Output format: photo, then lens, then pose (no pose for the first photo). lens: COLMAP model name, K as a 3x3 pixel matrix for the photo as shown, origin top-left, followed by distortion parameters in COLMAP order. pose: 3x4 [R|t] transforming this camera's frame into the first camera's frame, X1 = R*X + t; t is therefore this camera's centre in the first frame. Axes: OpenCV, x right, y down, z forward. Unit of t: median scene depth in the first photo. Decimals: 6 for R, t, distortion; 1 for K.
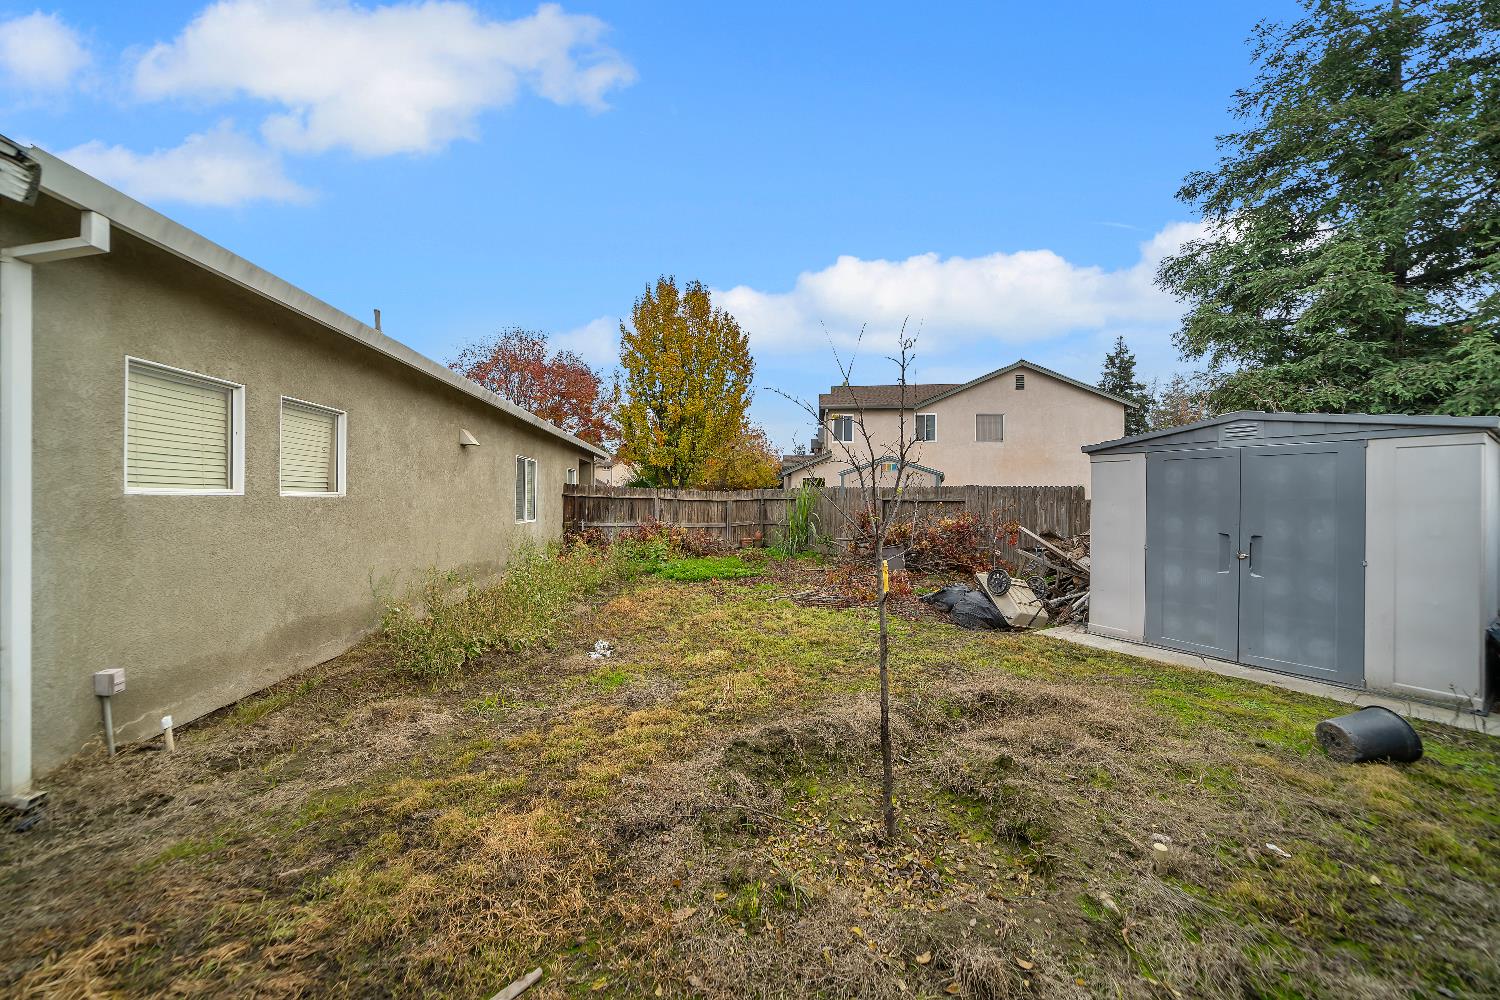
lens RADIAL K [[530.9, 0, 732.0], [0, 530.9, 502.2], [0, 0, 1]] dist [0.001460, 0.000037]
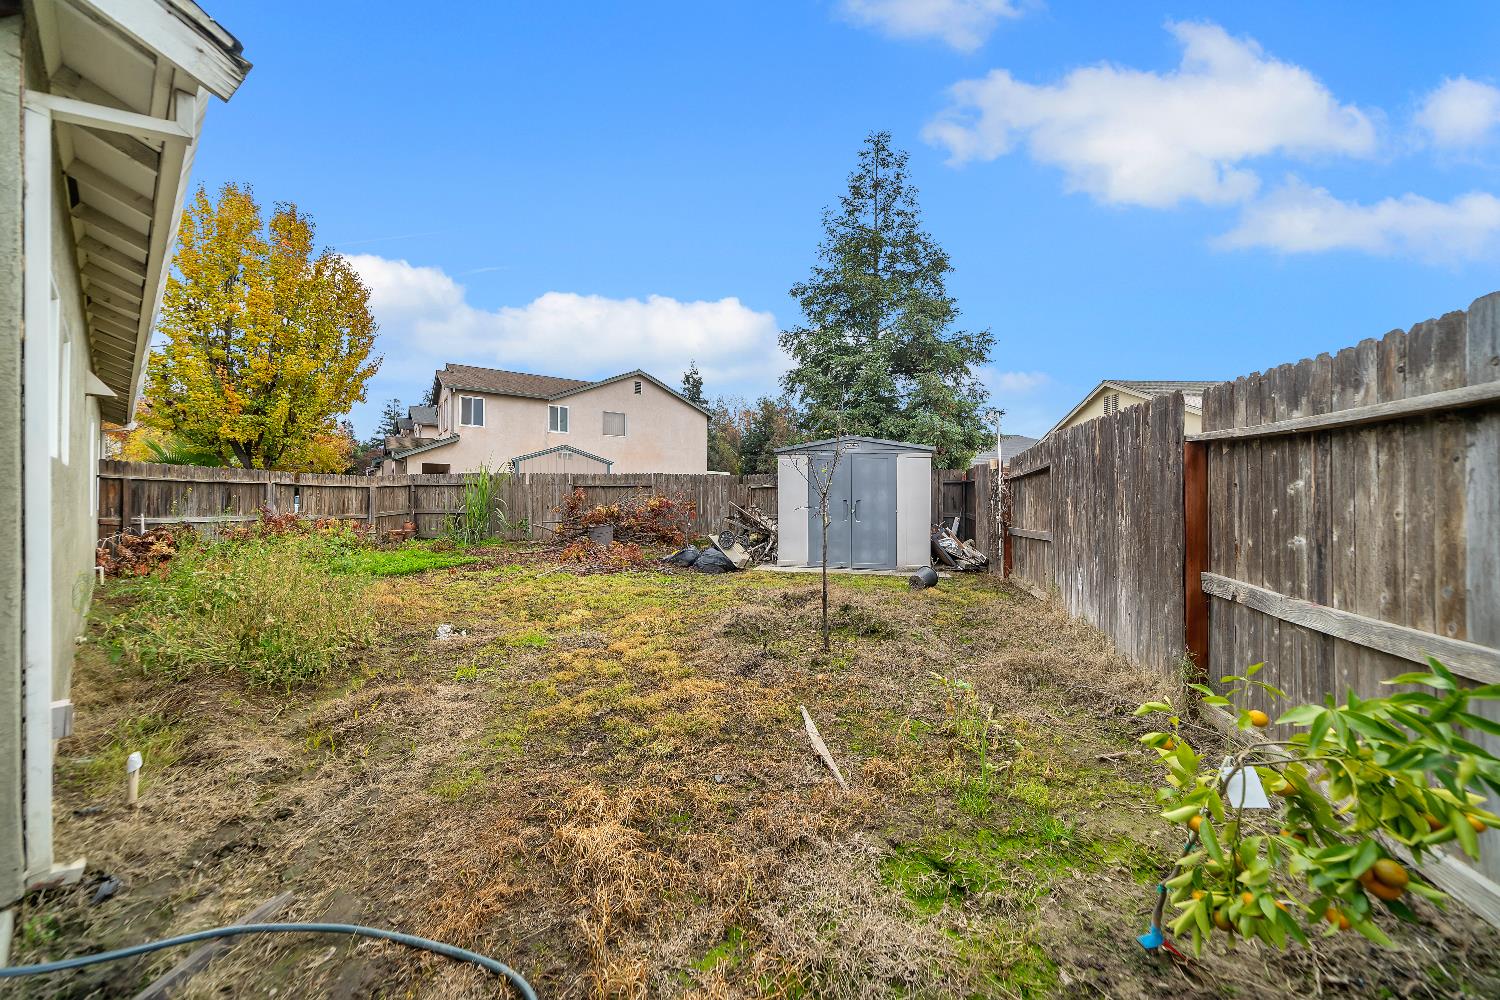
lens RADIAL K [[528.6, 0, 751.9], [0, 528.6, 500.5], [0, 0, 1]] dist [-0.005988, 0.000032]
pose [[0.710422, -0.017631, 0.703555, -0.413279], [0.006168, 0.999804, 0.018827, 0.016841], [-0.703749, -0.009035, 0.710391, -0.055372]]
